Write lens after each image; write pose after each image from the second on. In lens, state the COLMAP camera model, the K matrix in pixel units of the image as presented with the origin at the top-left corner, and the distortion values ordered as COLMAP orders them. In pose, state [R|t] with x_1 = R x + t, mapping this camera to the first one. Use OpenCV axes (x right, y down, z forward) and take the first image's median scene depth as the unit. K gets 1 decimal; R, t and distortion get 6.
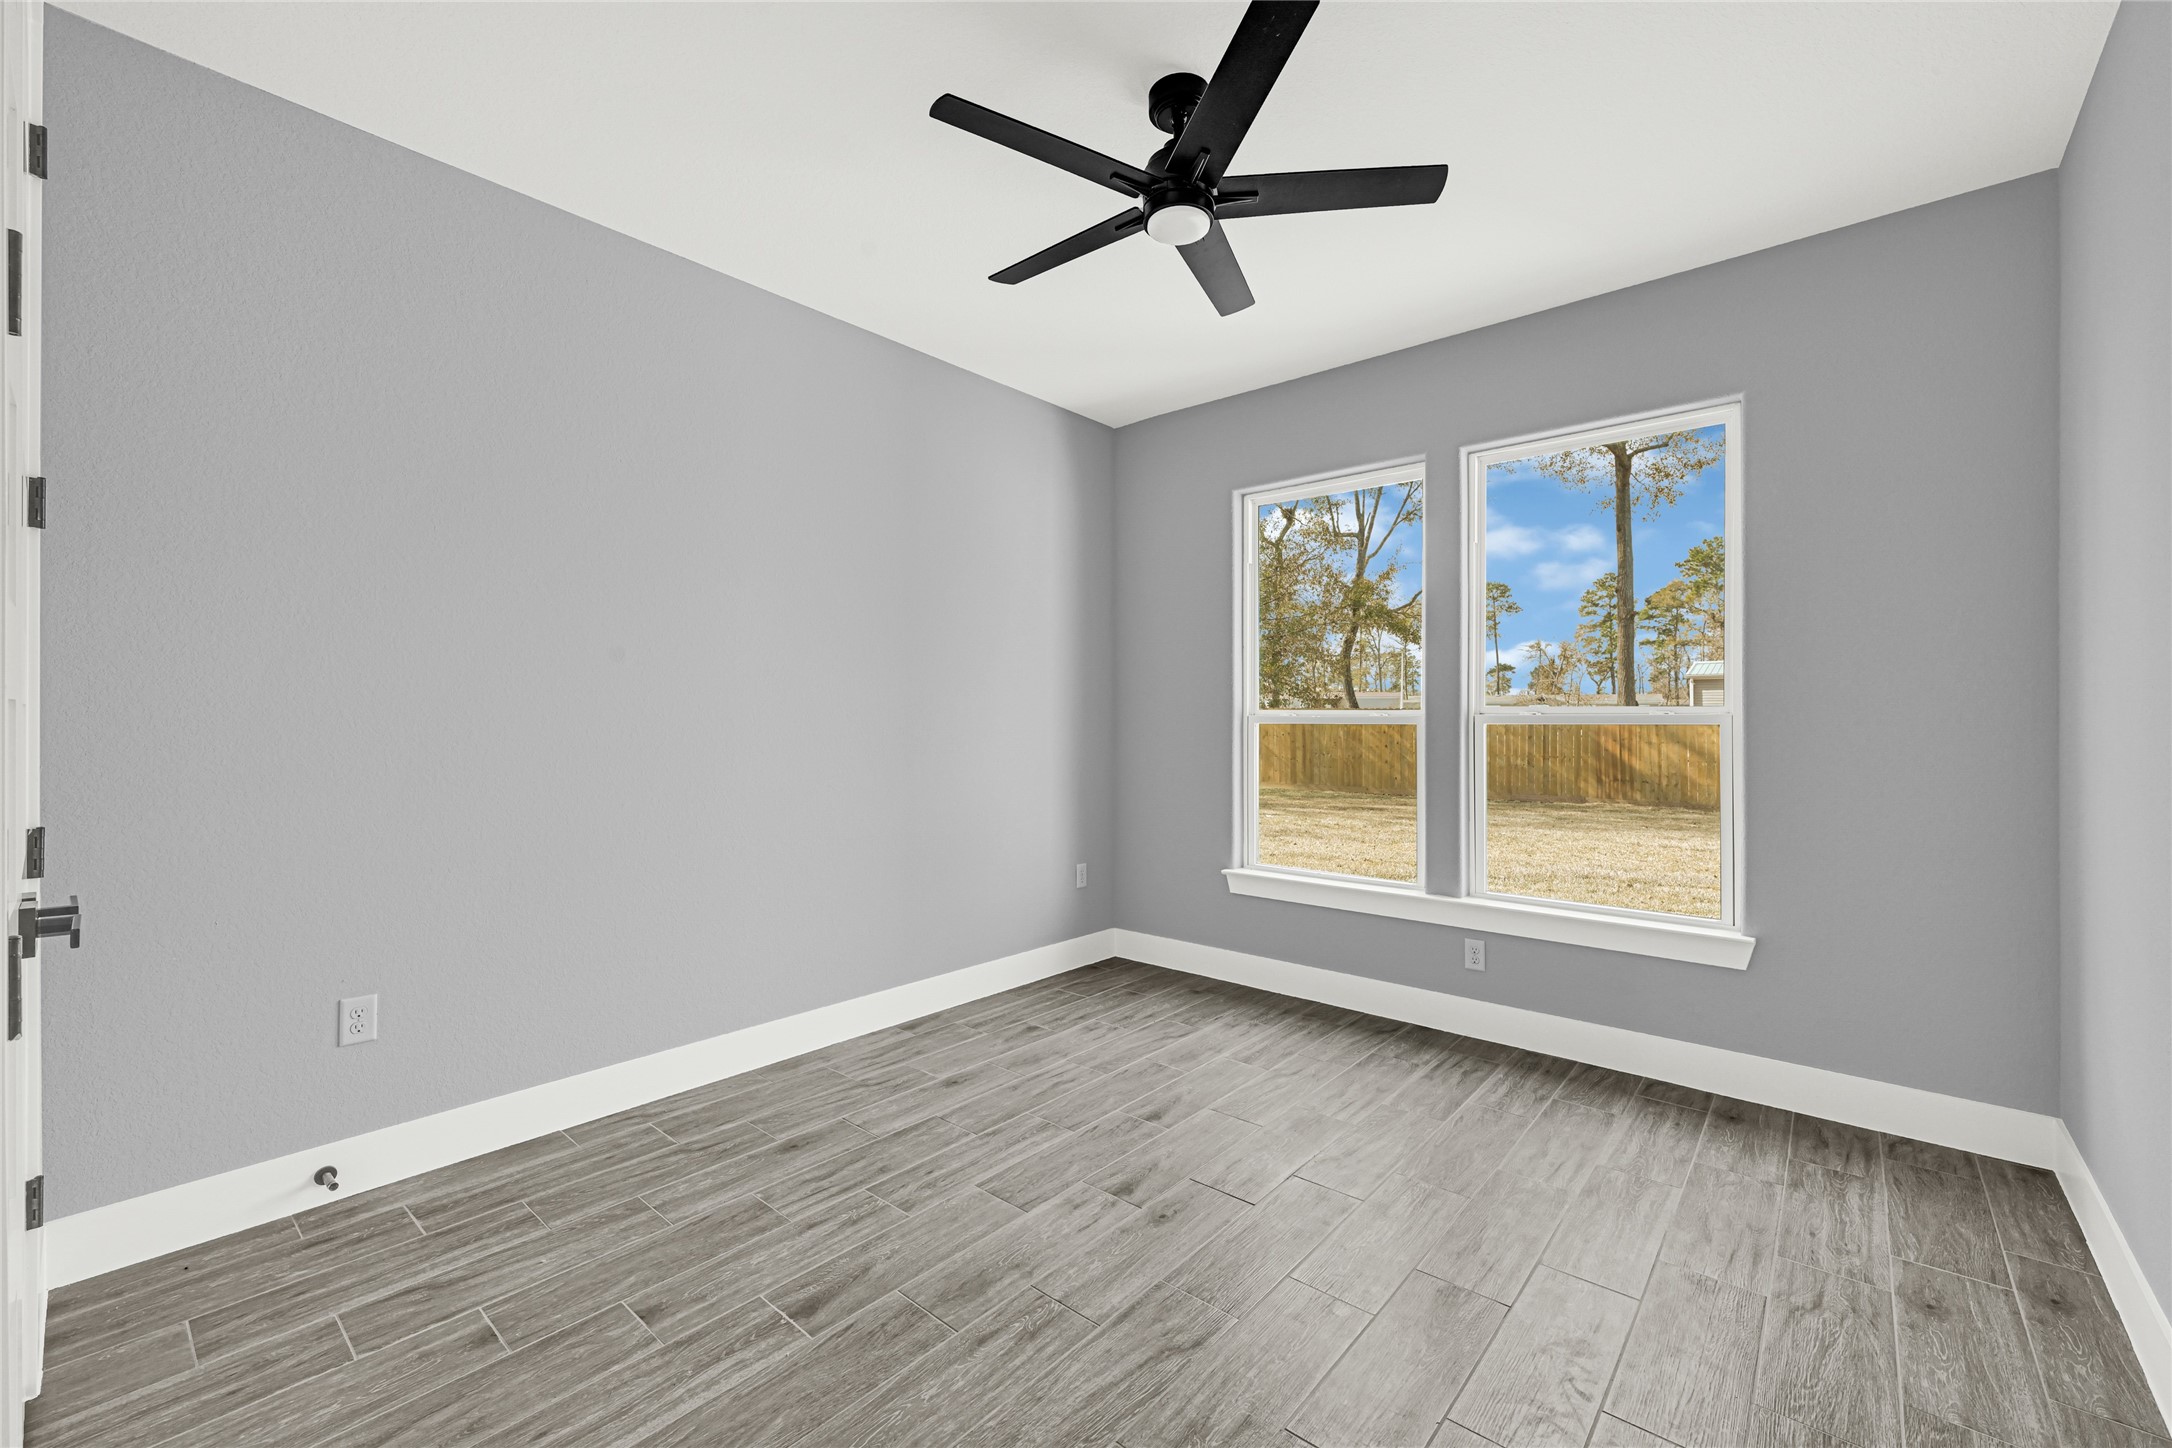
lens RADIAL K [[889.7, 0, 1086.3], [0, 889.7, 720.2], [0, 0, 1]] dist [-0.000842, -0.000640]
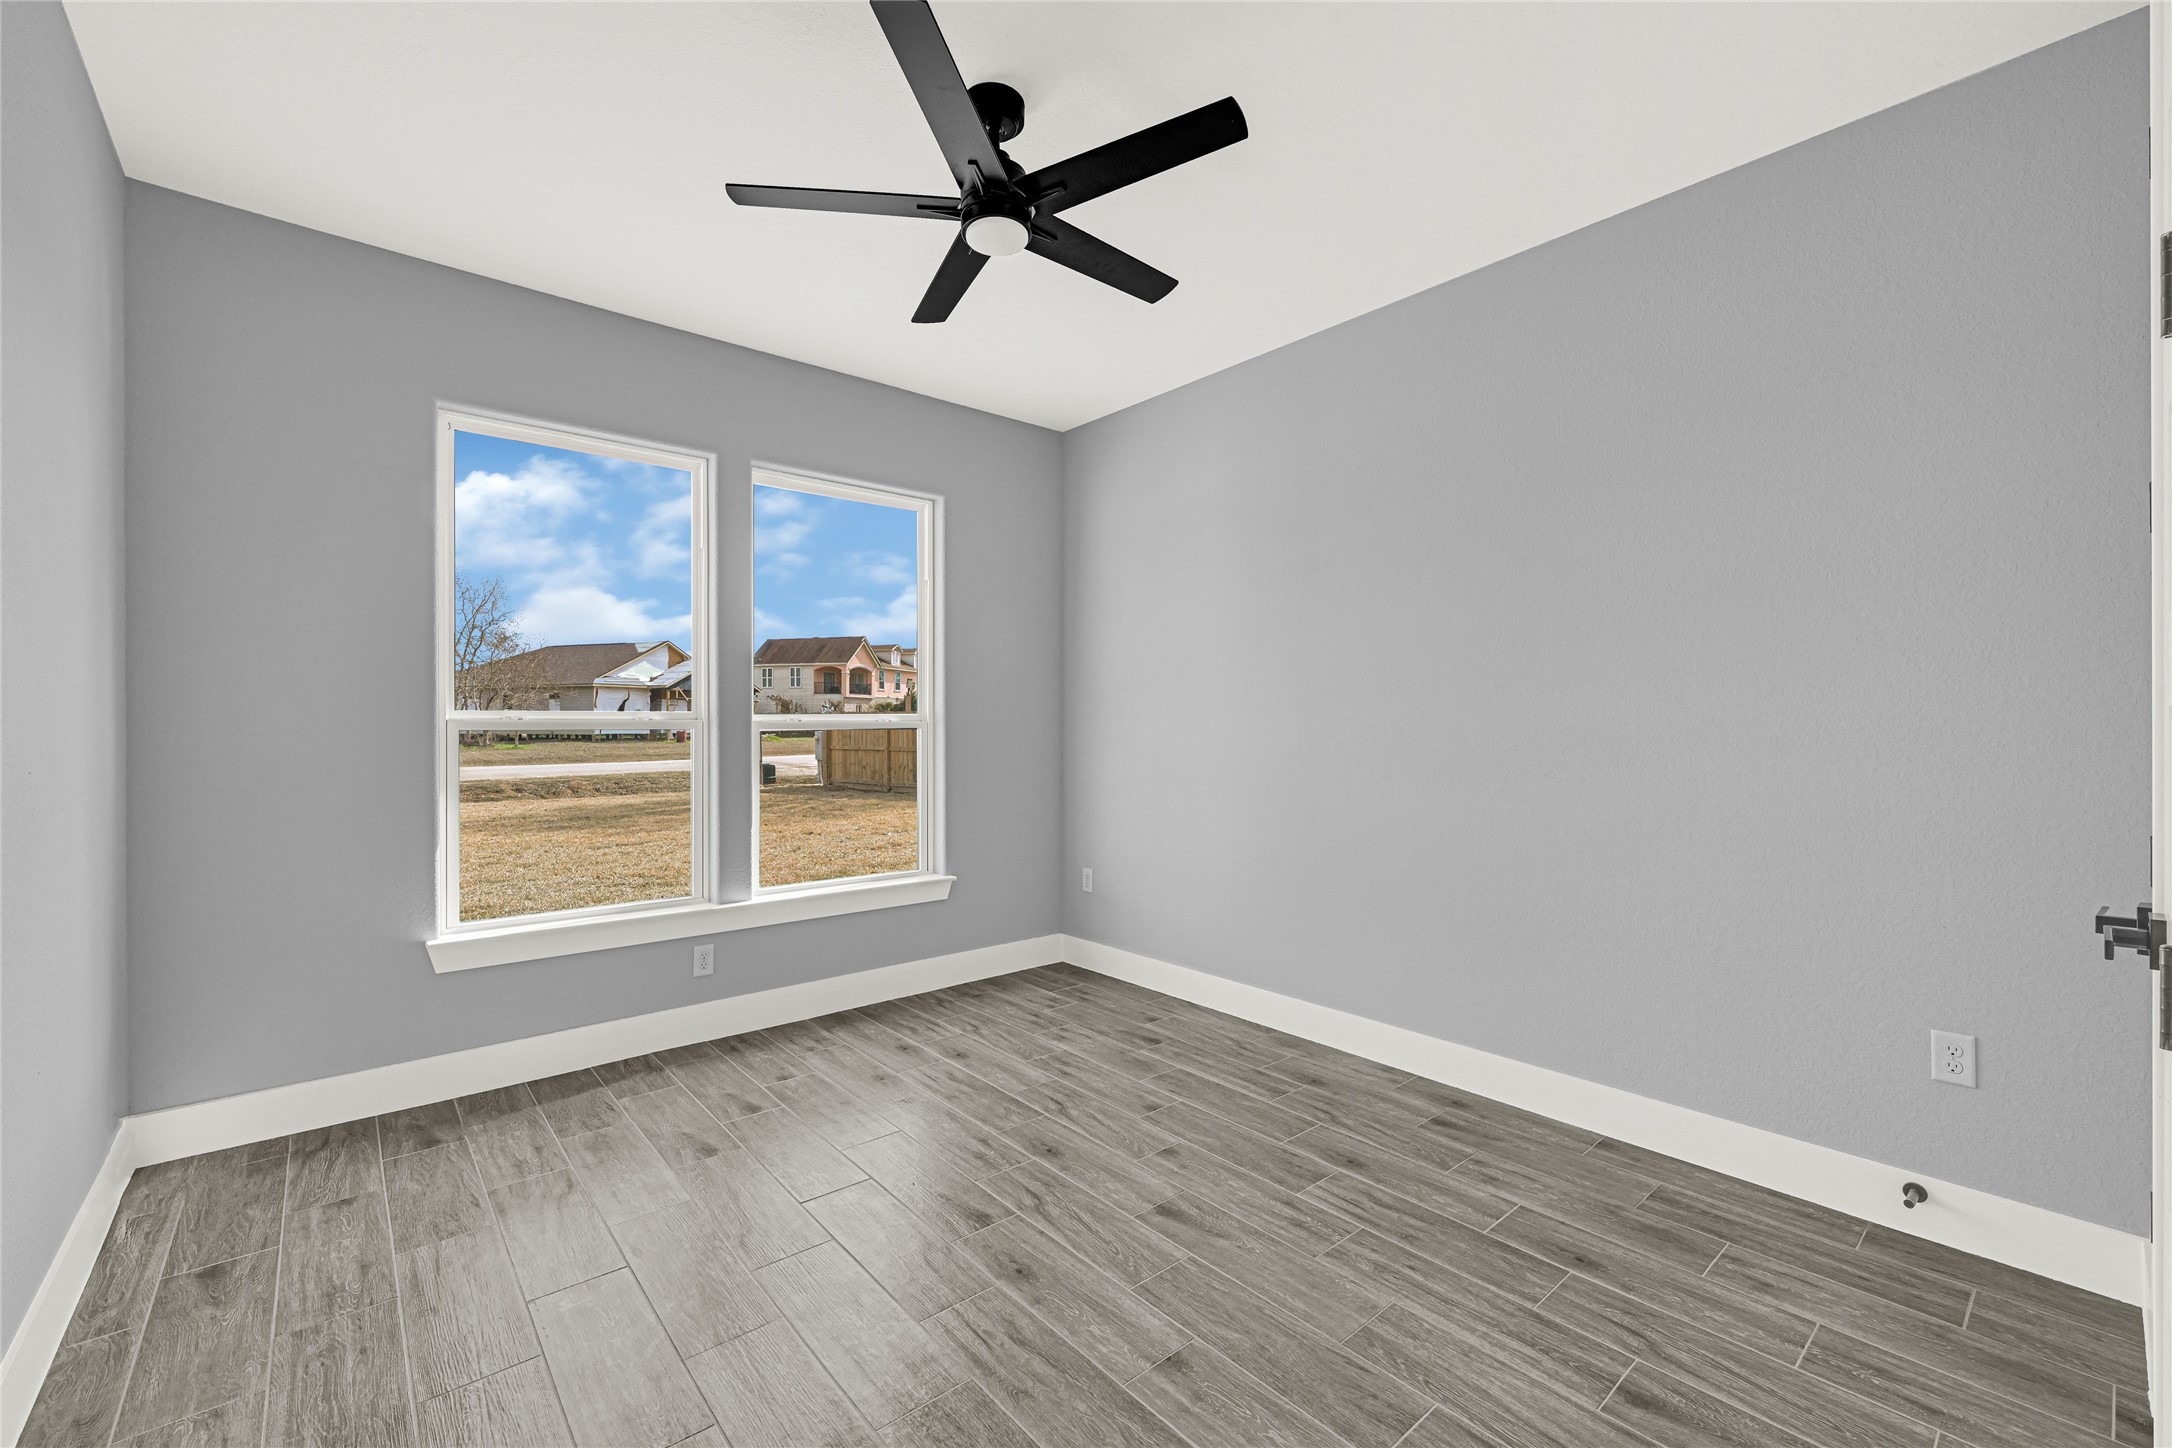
lens RADIAL K [[889.7, 0, 1084.8], [0, 889.7, 728.5], [0, 0, 1]] dist [-0.000842, -0.000640]
pose [[0.159305, -0.002816, 0.987225, -0.636123], [0.000261, 0.999996, 0.002810, -0.002155], [-0.987229, -0.000190, 0.159305, 0.532849]]
